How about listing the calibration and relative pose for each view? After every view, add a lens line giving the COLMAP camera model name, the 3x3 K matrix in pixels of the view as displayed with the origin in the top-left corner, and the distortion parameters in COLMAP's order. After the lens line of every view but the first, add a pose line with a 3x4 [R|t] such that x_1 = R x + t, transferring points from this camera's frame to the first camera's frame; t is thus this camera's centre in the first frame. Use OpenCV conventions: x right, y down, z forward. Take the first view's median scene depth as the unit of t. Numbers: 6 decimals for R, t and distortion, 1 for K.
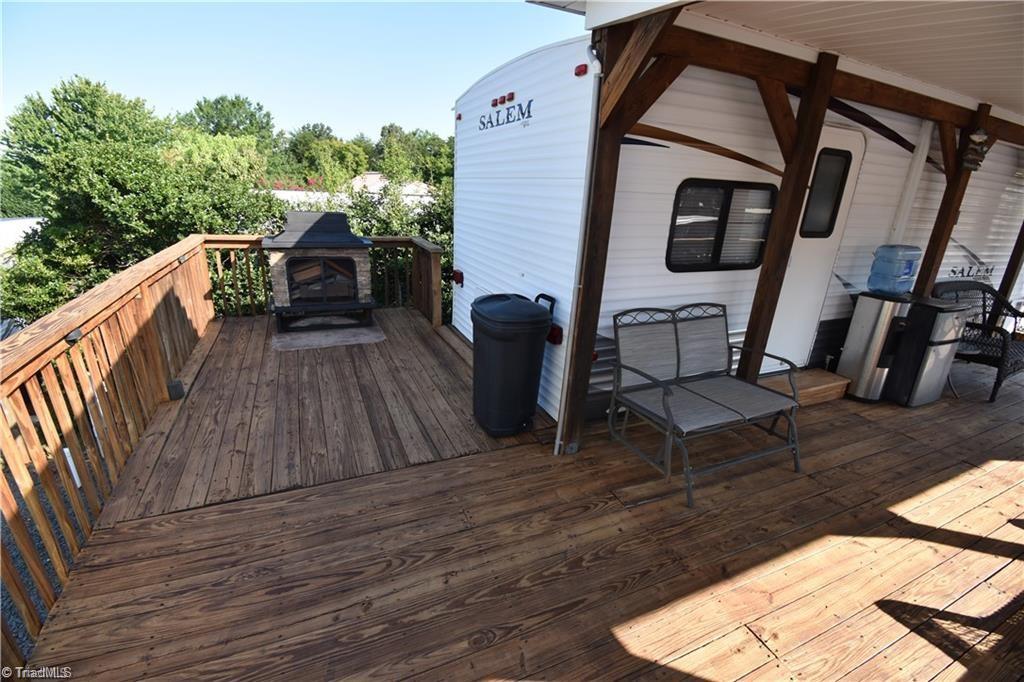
lens RADIAL K [[452.1, 0, 512.0], [0, 452.1, 341.0], [0, 0, 1]] dist [0.019846, -0.026320]
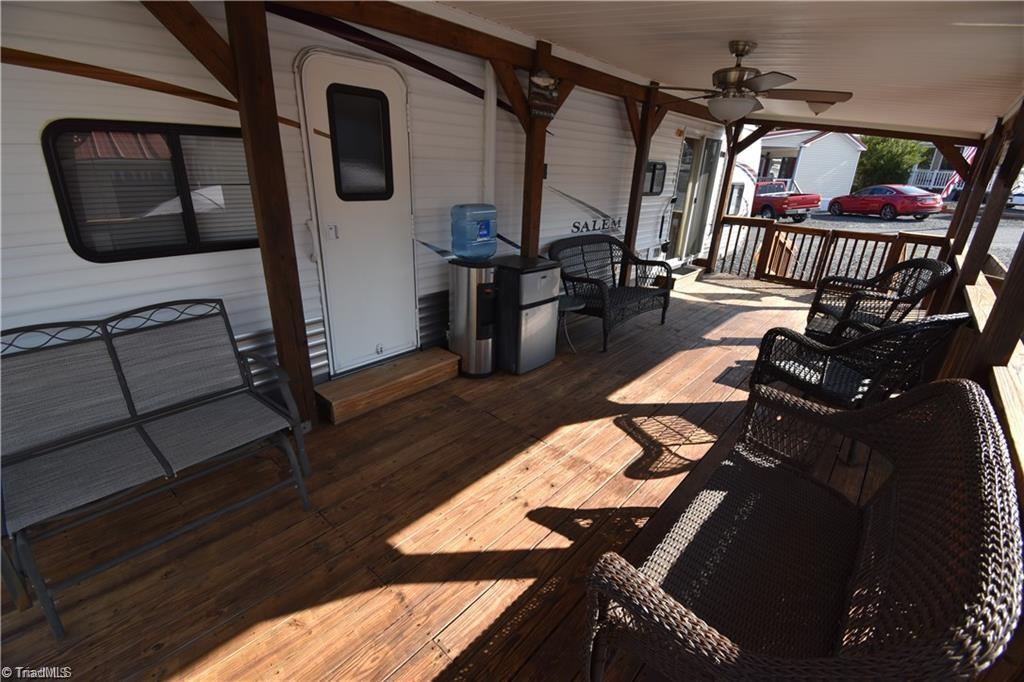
lens RADIAL K [[452.1, 0, 512.0], [0, 452.1, 341.0], [0, 0, 1]] dist [0.019846, -0.026320]
pose [[0.913275, -0.161112, 0.374128, 0.572206], [0.138715, 0.986571, 0.086236, -0.010053], [-0.382997, -0.026860, 0.923359, 0.133055]]
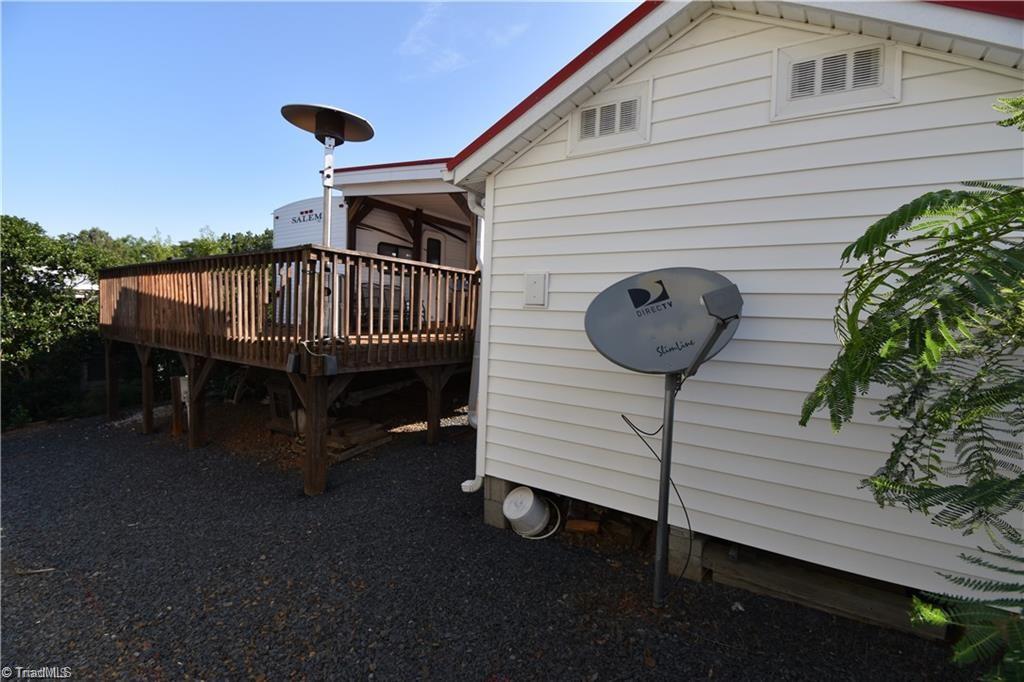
lens RADIAL K [[452.1, 0, 512.0], [0, 452.1, 341.0], [0, 0, 1]] dist [0.019846, -0.026320]
pose [[0.861754, -0.045055, 0.505322, -0.339913], [0.165902, 0.966313, -0.196763, 0.840002], [-0.479434, 0.253395, 0.840199, -1.472849]]
